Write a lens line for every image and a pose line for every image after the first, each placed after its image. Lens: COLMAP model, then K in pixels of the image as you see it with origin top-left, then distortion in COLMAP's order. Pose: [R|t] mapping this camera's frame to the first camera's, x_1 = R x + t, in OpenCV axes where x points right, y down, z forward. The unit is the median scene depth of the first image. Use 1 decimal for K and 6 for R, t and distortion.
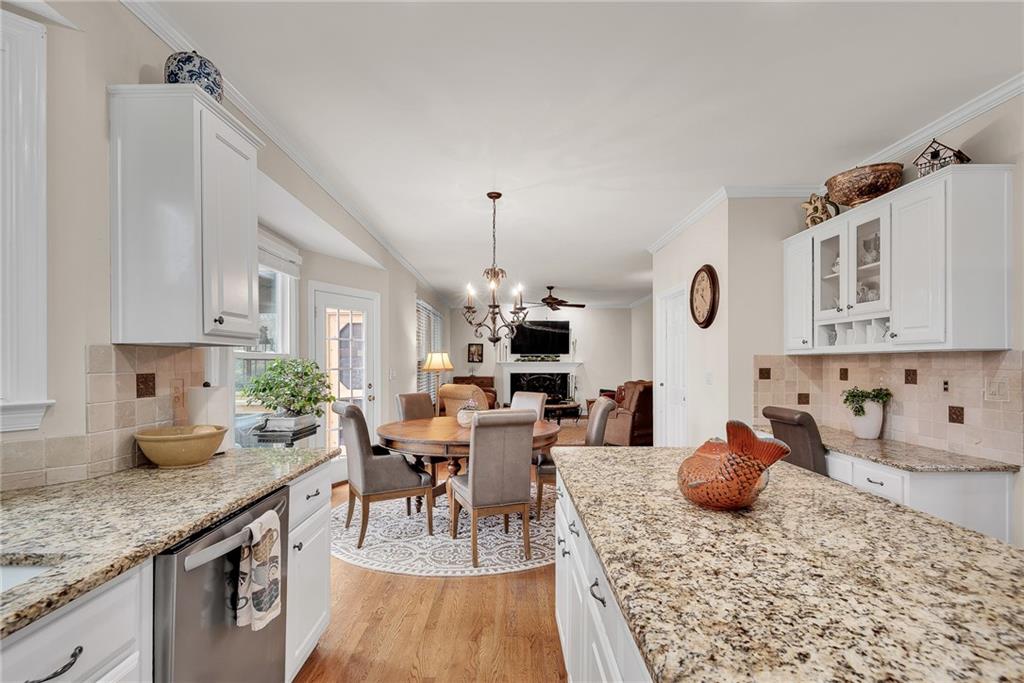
lens RADIAL K [[474.3, 0, 513.6], [0, 474.3, 356.2], [0, 0, 1]] dist [0.003697, -0.000713]
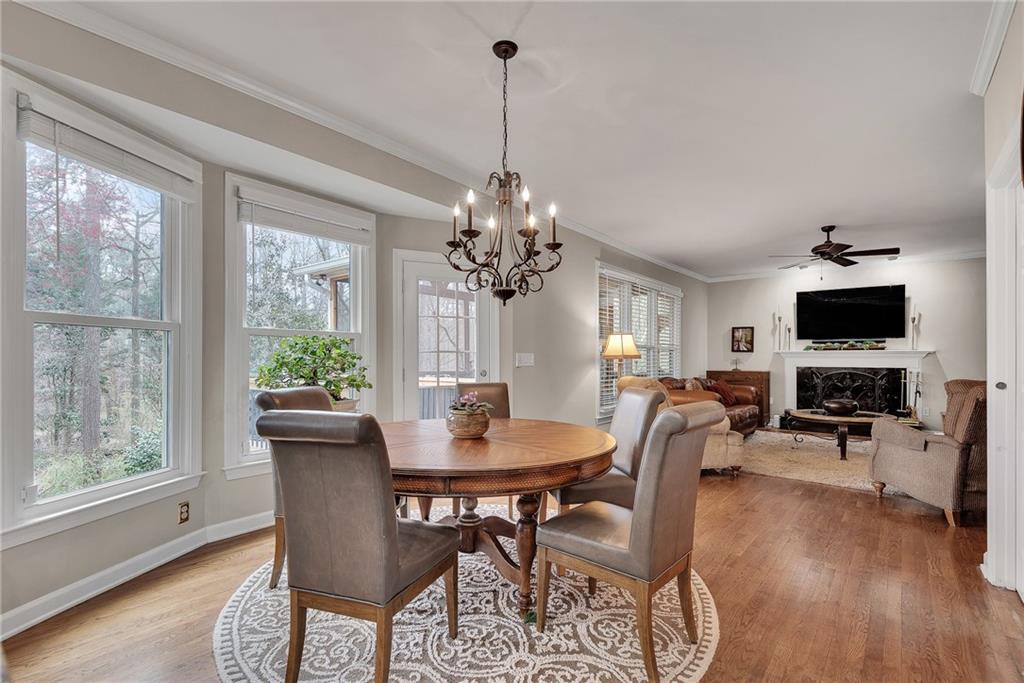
lens RADIAL K [[474.3, 0, 513.6], [0, 474.3, 356.2], [0, 0, 1]] dist [0.003697, -0.000713]
pose [[0.771327, 0.000420, -0.636438, 0.719946], [0.005124, 0.999963, 0.006870, 0.078257], [0.636418, -0.008560, 0.771297, 1.165748]]
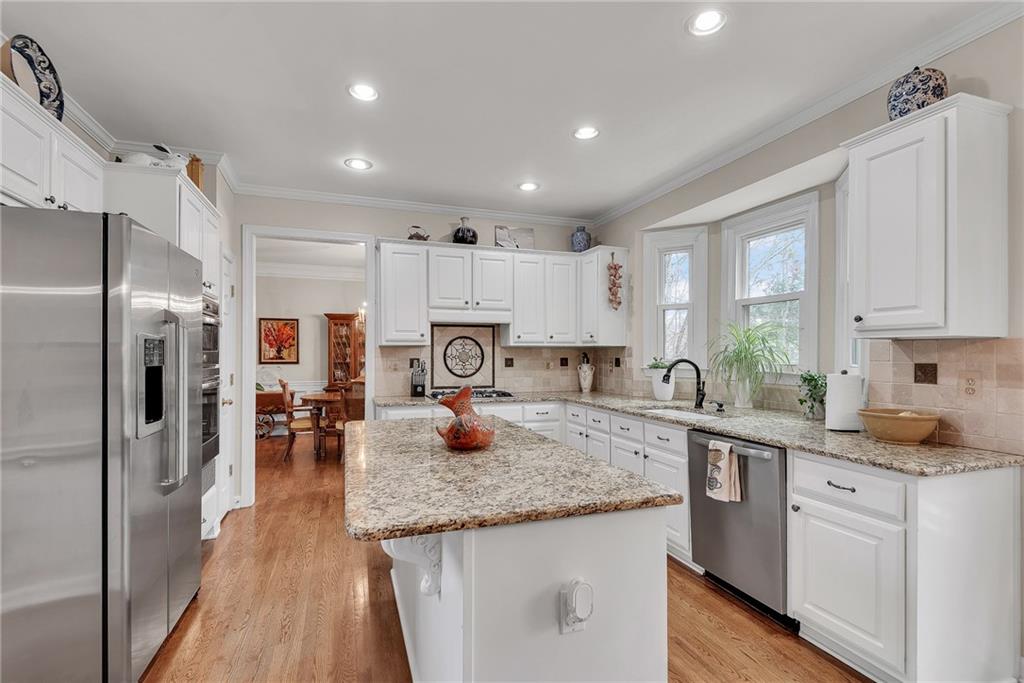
lens RADIAL K [[474.3, 0, 513.6], [0, 474.3, 356.2], [0, 0, 1]] dist [0.003697, -0.000713]
pose [[-0.945268, 0.004183, -0.326269, 0.559291], [0.006255, 0.999966, -0.005303, 0.018558], [0.326236, -0.007053, -0.945262, 1.750113]]
